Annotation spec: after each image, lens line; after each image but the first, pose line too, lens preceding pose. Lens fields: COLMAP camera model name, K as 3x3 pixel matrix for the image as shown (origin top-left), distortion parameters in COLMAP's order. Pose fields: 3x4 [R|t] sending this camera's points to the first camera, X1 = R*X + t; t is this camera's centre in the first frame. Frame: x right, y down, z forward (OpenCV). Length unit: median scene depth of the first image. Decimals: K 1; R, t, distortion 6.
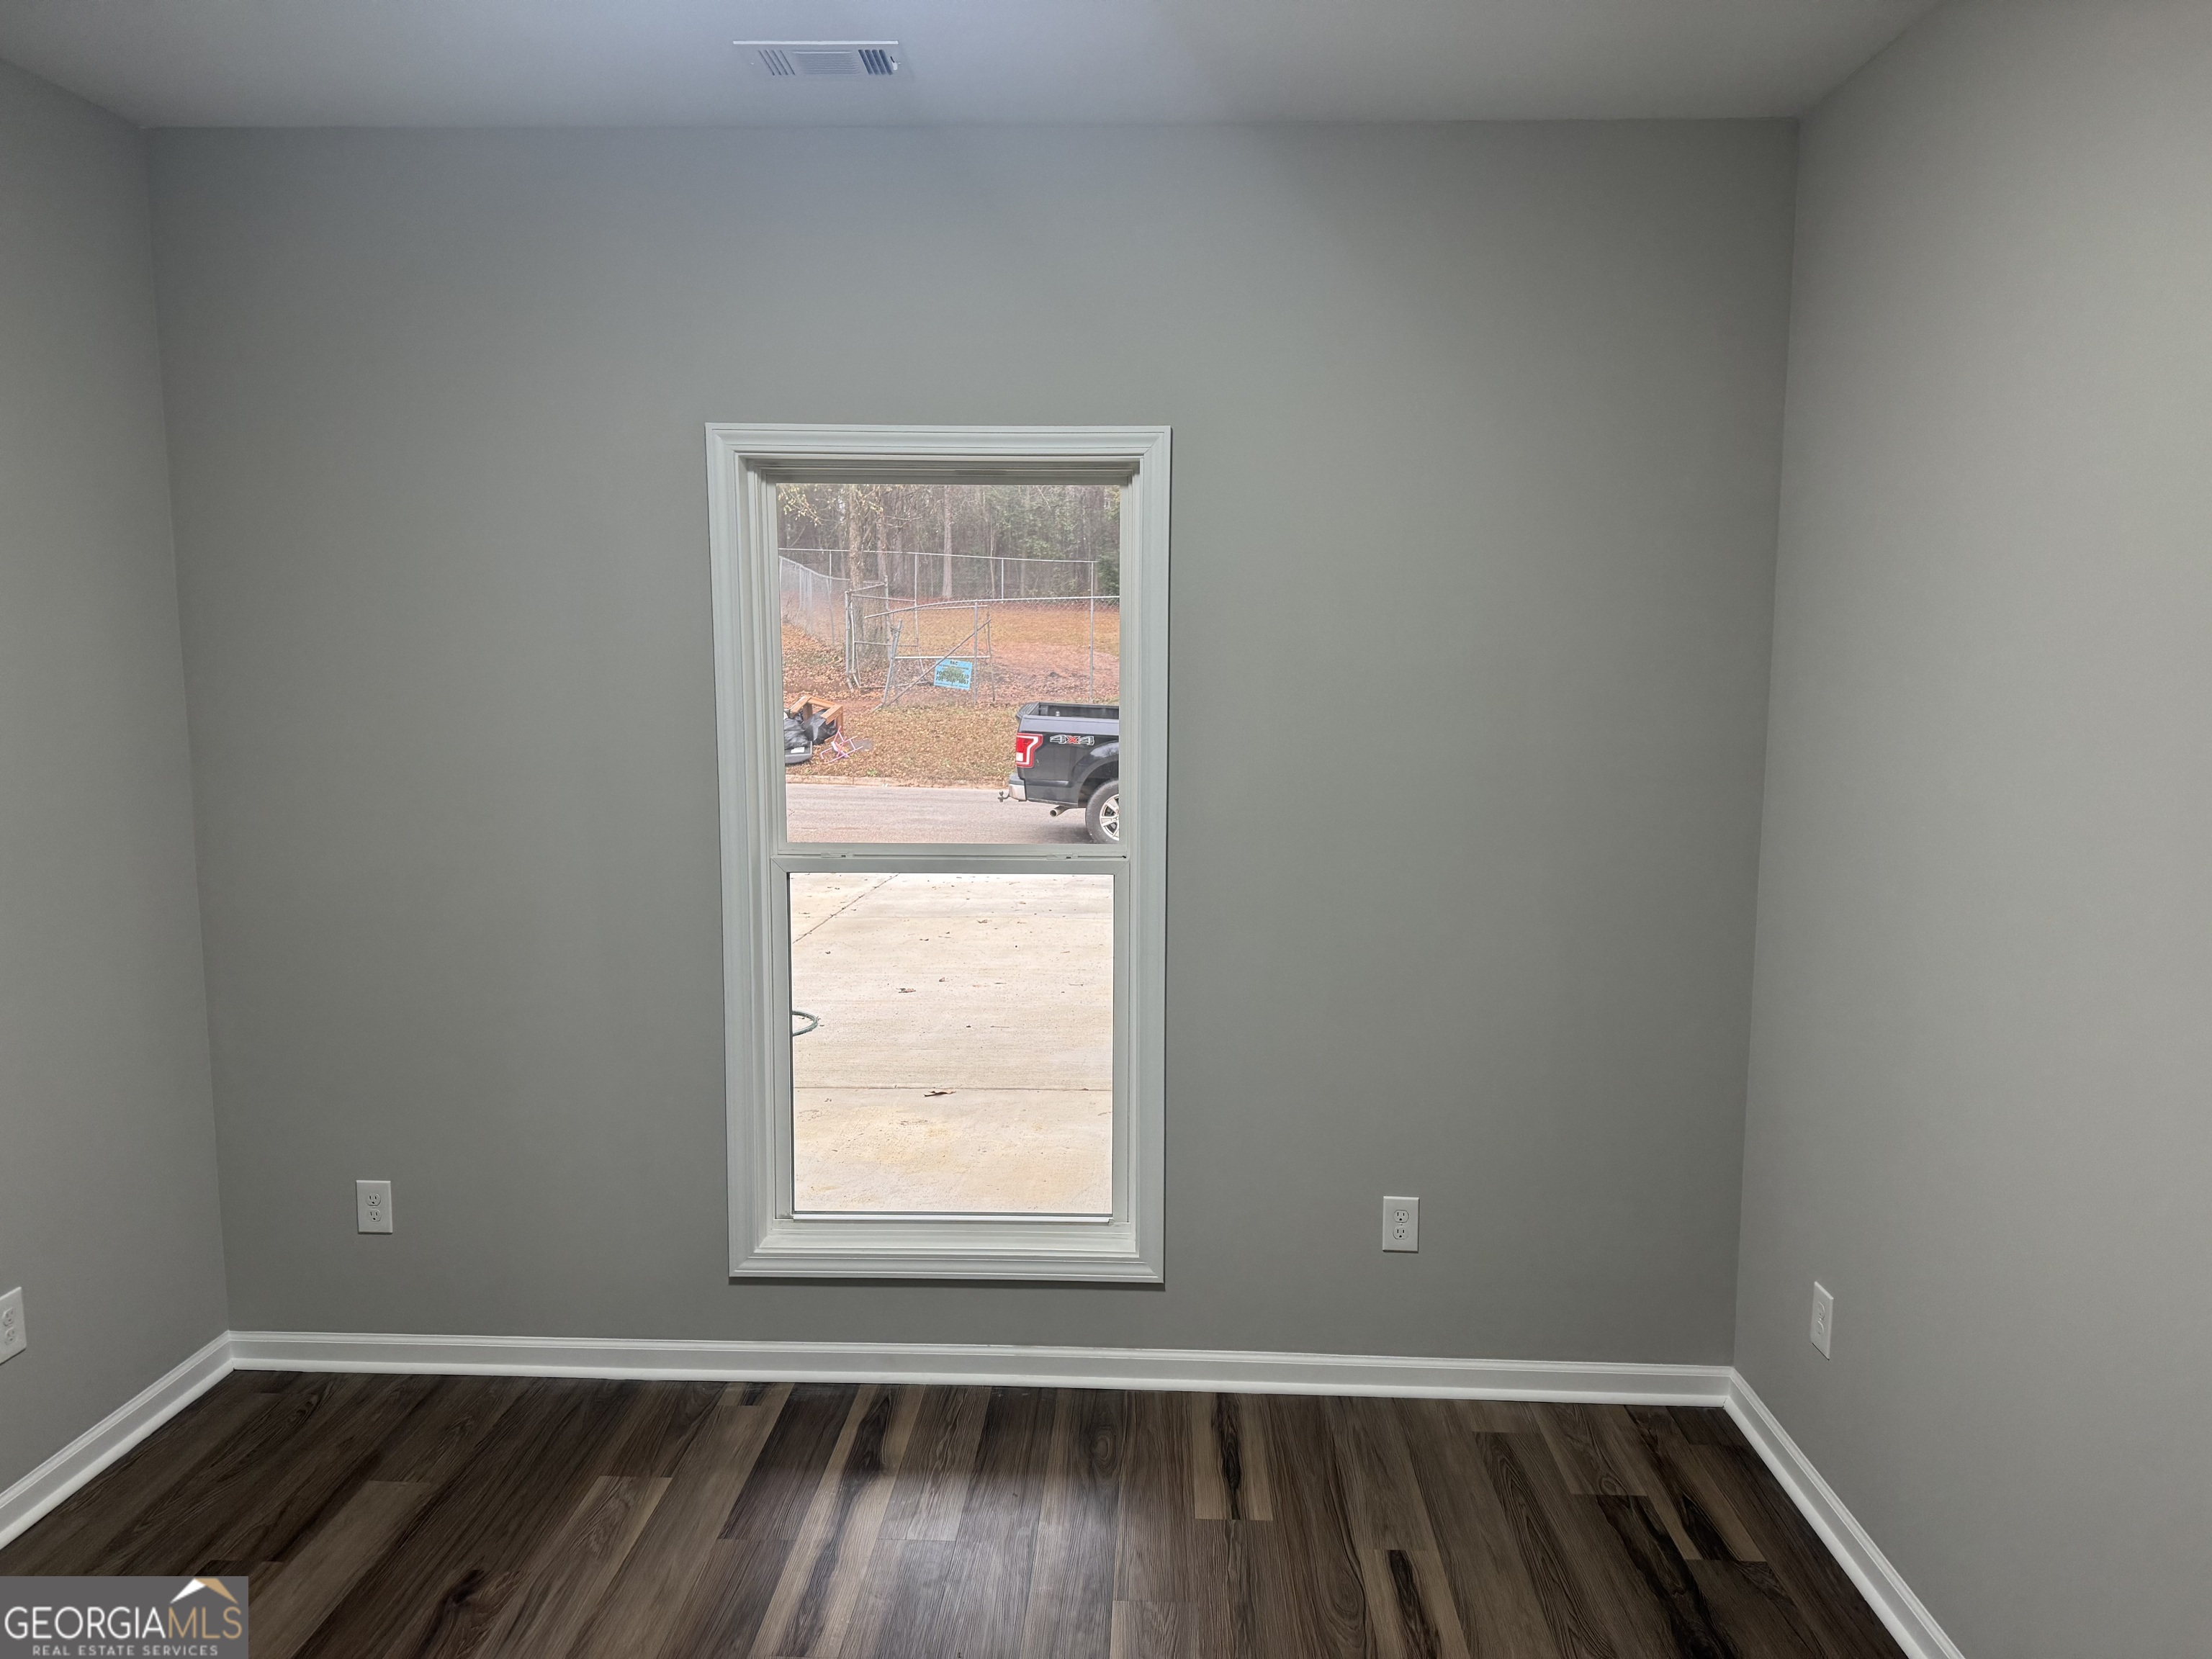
lens RADIAL K [[1560.8, 0, 1100.2], [0, 1560.8, 833.1], [0, 0, 1]] dist [0.046728, -0.040369]
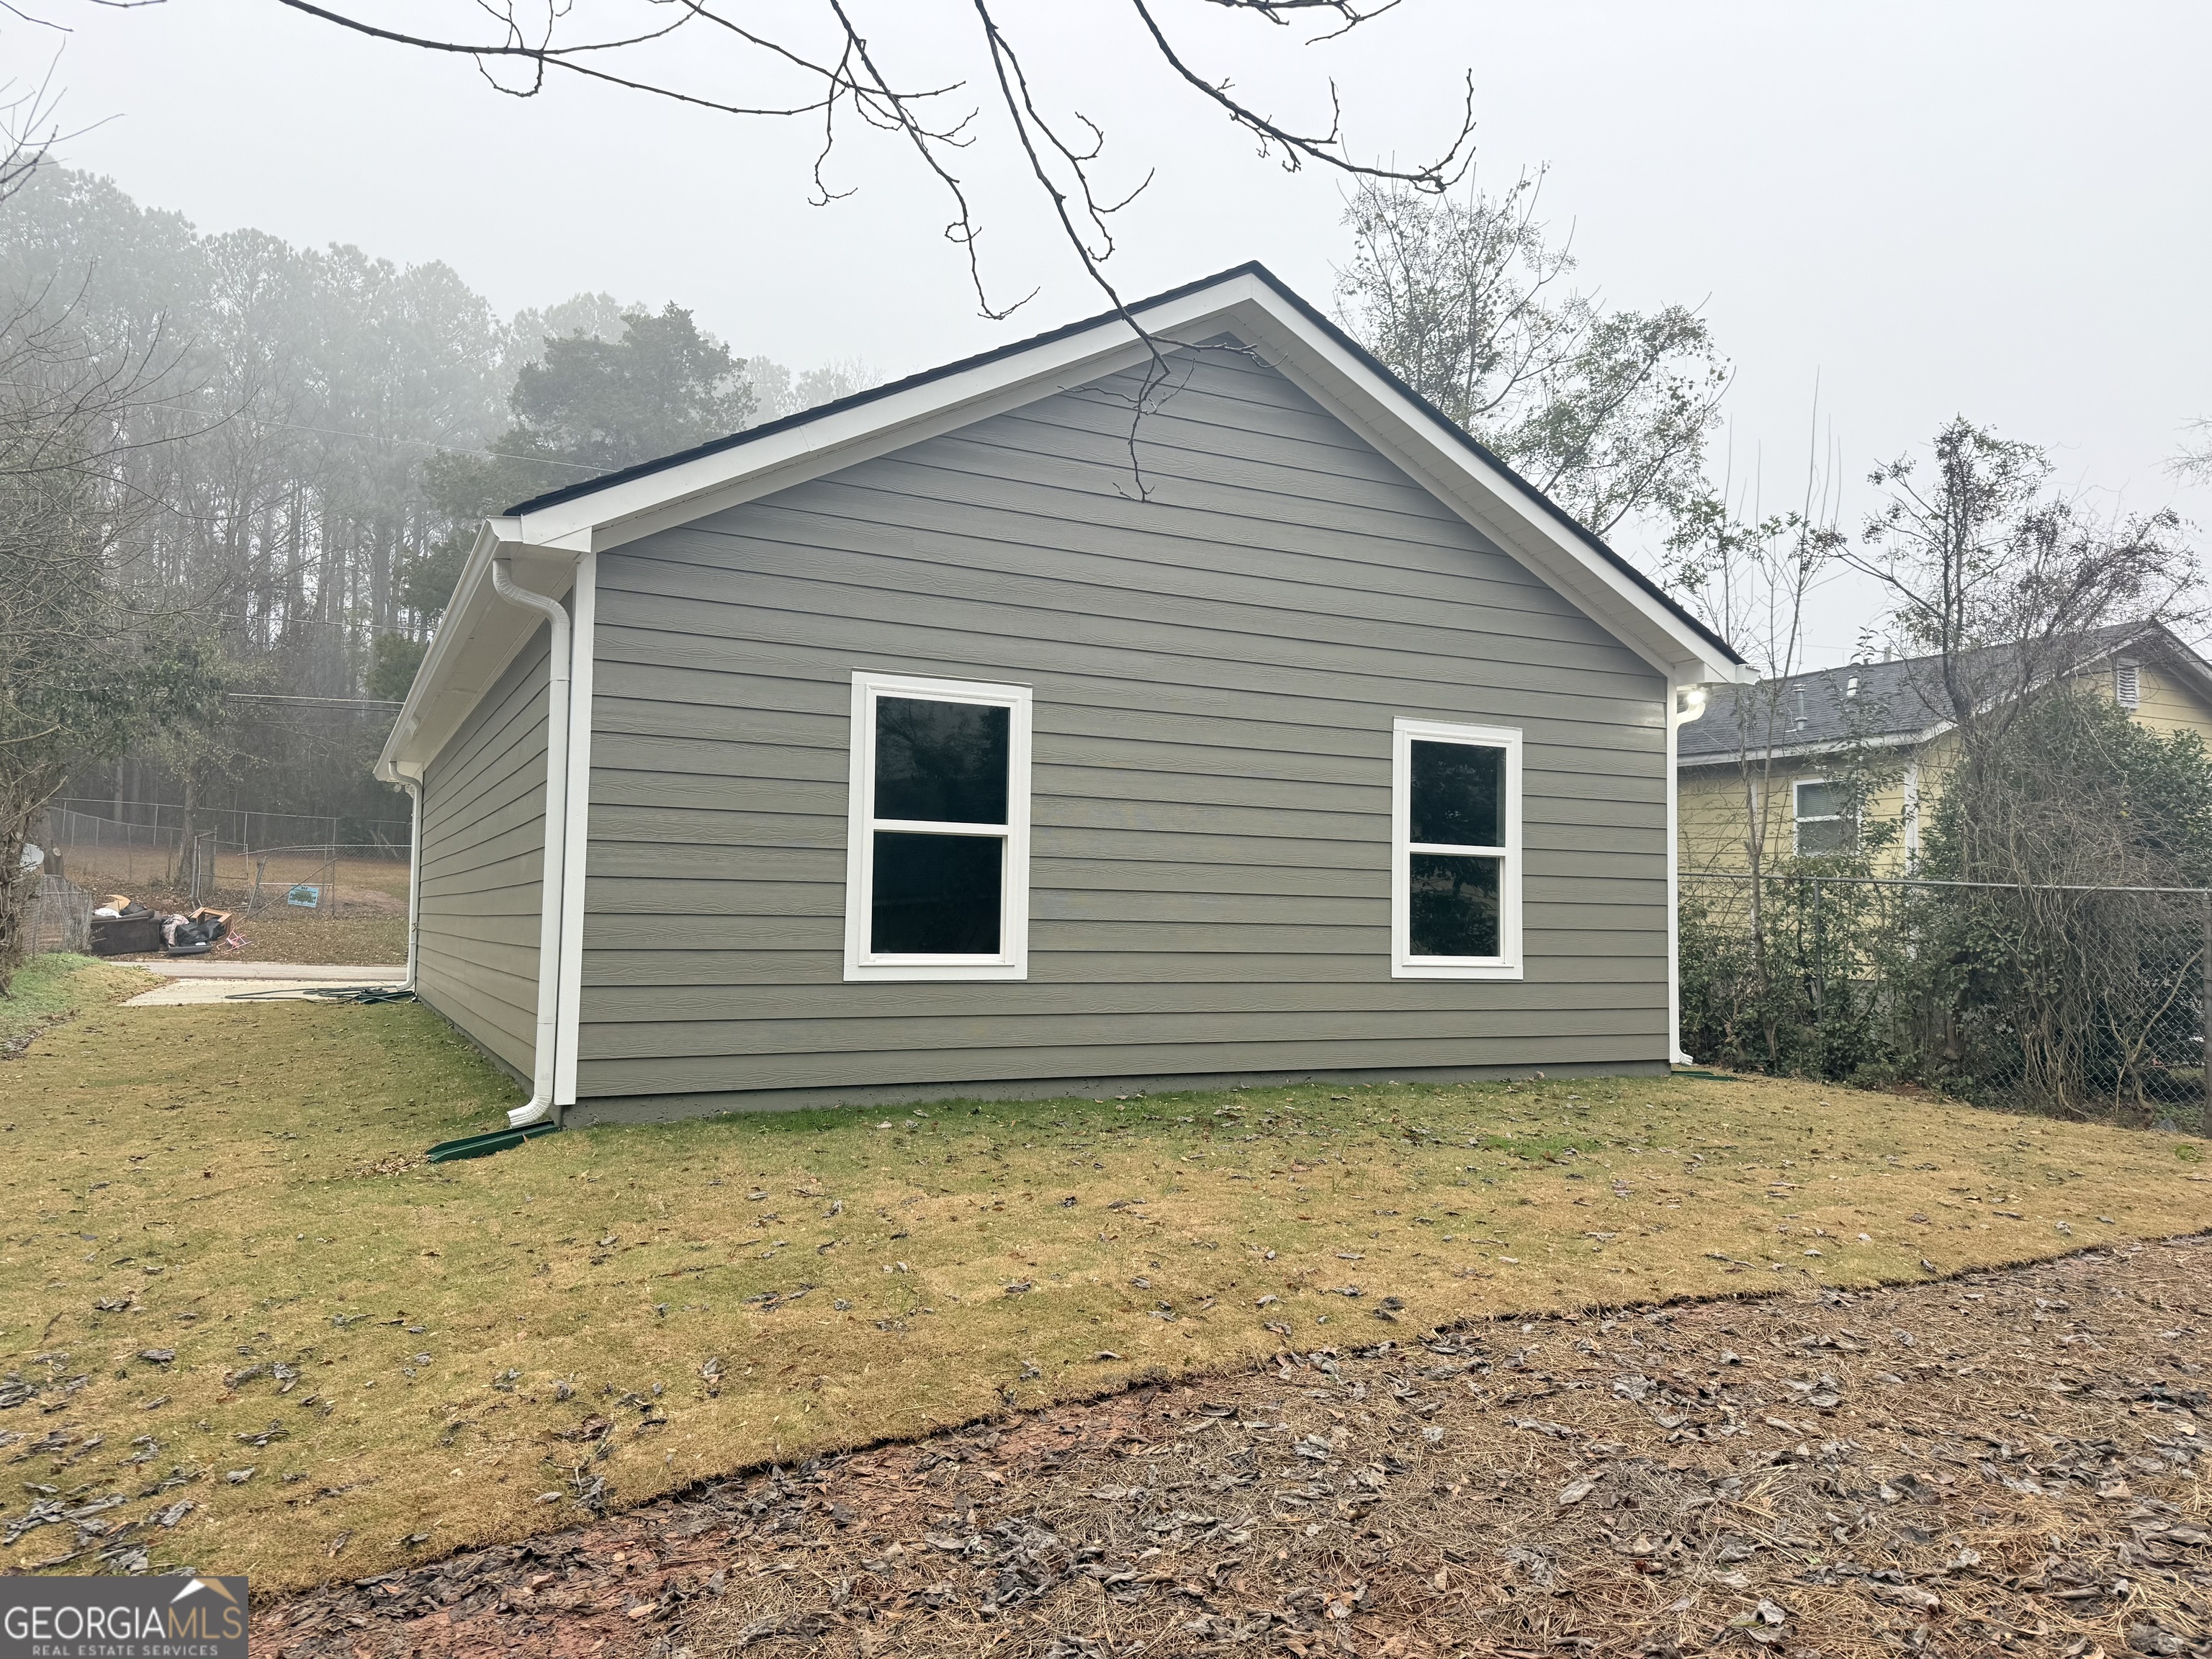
lens RADIAL K [[1560.8, 0, 1106.4], [0, 1560.8, 829.3], [0, 0, 1]] dist [0.046728, -0.040369]
pose [[0.871442, 0.032394, 0.489428, -0.176105], [0.050883, 0.986463, -0.155890, 0.111877], [-0.487852, 0.160752, 0.857997, -0.684198]]
